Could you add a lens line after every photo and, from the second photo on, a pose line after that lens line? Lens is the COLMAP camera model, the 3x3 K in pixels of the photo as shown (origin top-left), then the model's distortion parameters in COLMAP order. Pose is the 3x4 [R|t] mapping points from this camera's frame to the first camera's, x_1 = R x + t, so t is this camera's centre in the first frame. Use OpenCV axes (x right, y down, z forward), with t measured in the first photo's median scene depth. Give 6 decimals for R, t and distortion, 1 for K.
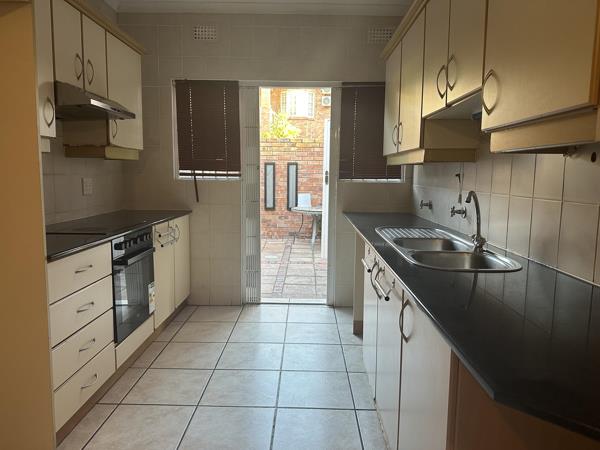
lens RADIAL K [[417.2, 0, 301.2], [0, 417.2, 222.7], [0, 0, 1]] dist [0.090249, -0.115907]
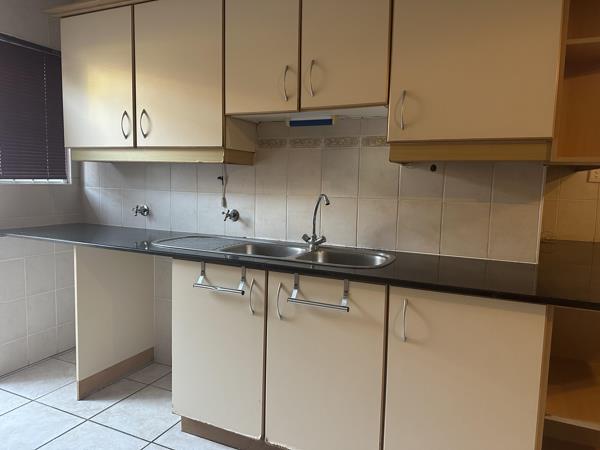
lens RADIAL K [[417.2, 0, 301.2], [0, 417.2, 222.7], [0, 0, 1]] dist [0.090249, -0.115907]
pose [[0.393439, -0.087900, 0.915139, -0.401263], [0.087876, 0.994457, 0.057739, -0.043929], [-0.915141, 0.057702, 0.398983, 0.408997]]
